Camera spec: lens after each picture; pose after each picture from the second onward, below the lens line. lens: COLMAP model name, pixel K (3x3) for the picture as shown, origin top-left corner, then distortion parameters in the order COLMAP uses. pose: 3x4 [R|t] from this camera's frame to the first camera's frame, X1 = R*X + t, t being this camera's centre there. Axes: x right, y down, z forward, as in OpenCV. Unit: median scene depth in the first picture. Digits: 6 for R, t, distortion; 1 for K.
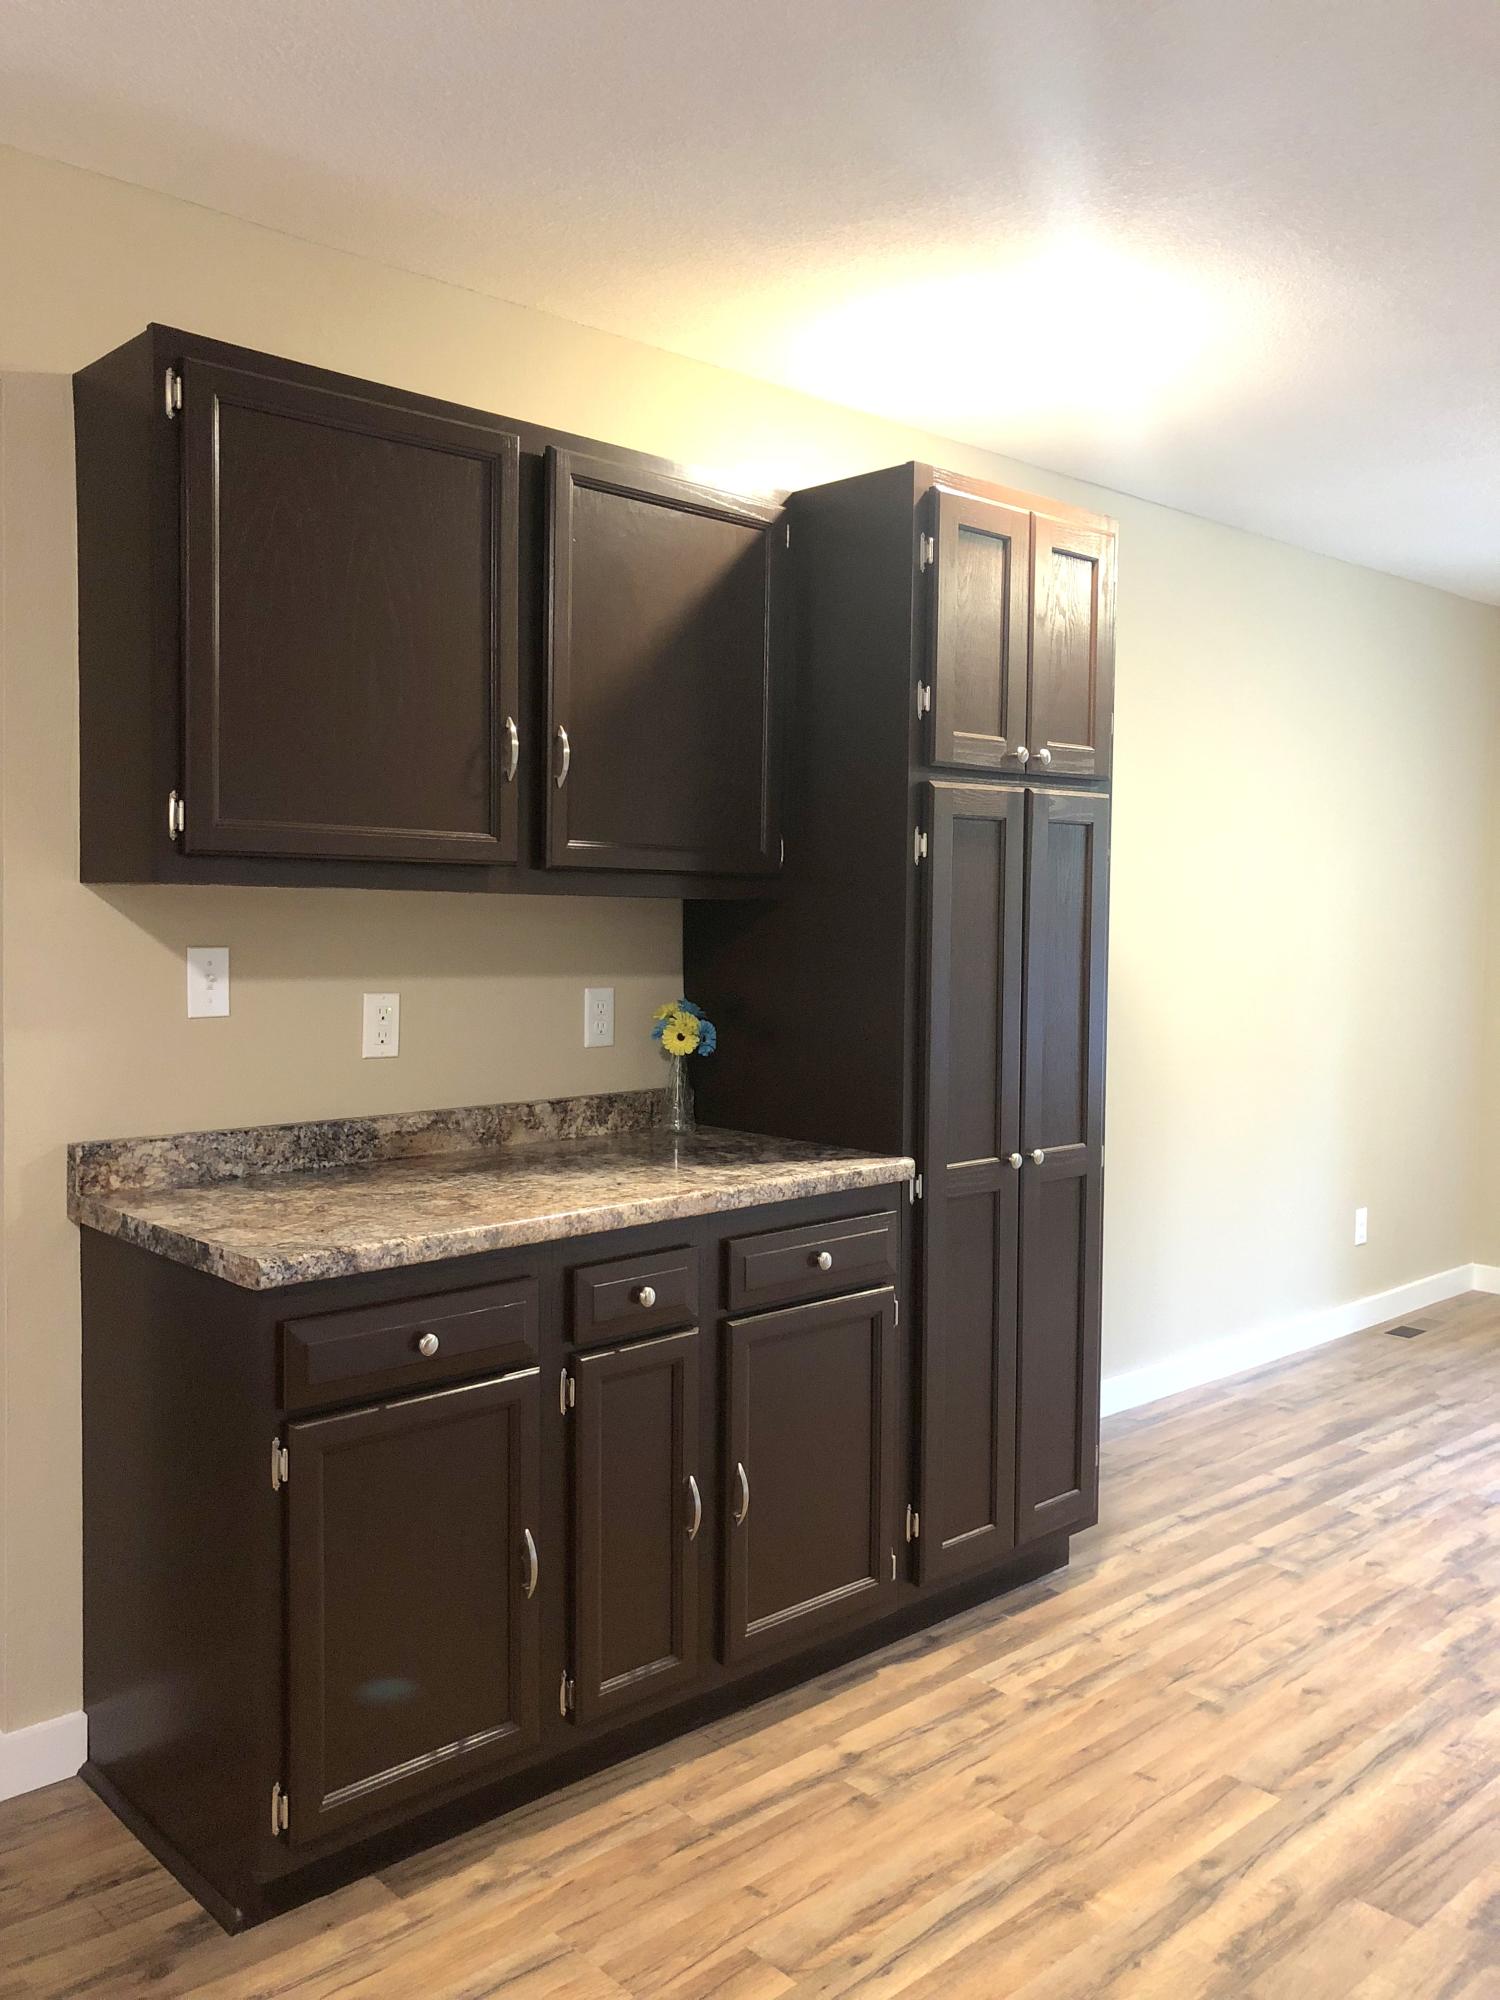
lens RADIAL K [[1647.9, 0, 761.0], [0, 1647.9, 990.2], [0, 0, 1]] dist [0.033726, -0.018106]
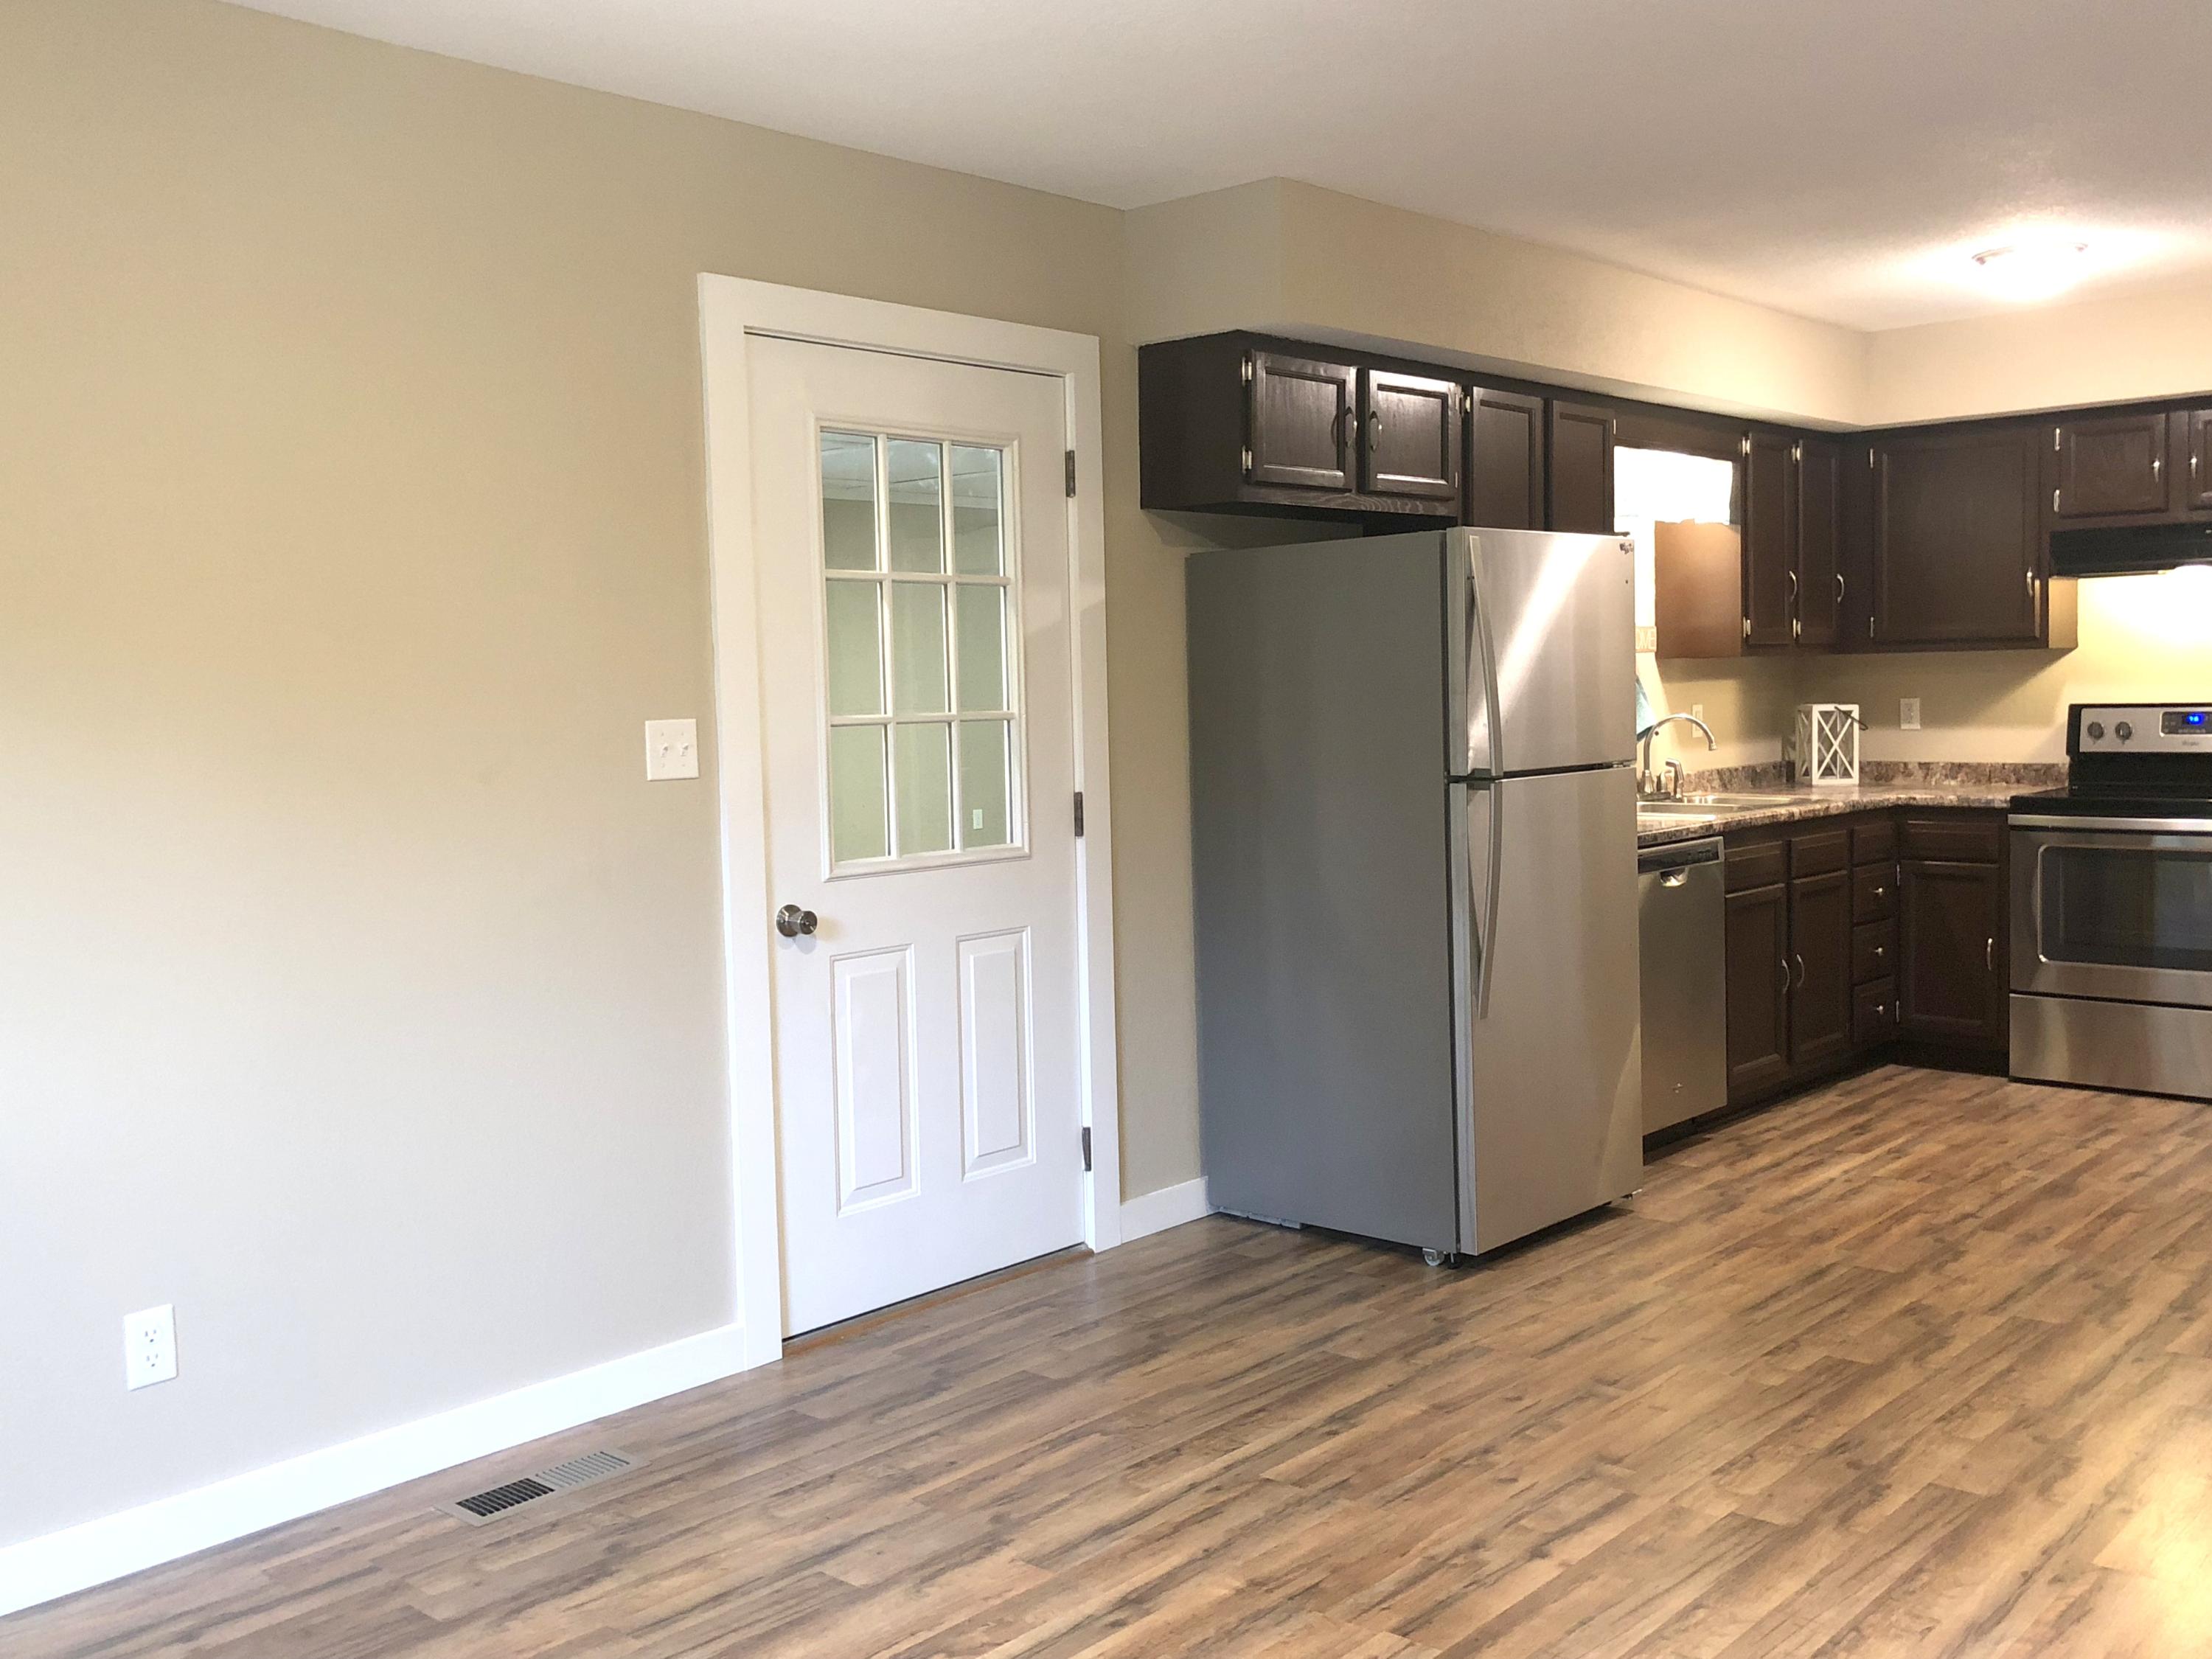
lens RADIAL K [[2030.8, 0, 1105.7], [0, 2030.8, 816.4], [0, 0, 1]] dist [0.011152, 0.000000]
pose [[-0.996871, 0.021005, -0.076202, 0.858939], [0.012587, 0.993929, 0.109304, -0.068583], [0.078035, 0.108002, -0.991083, 1.856787]]
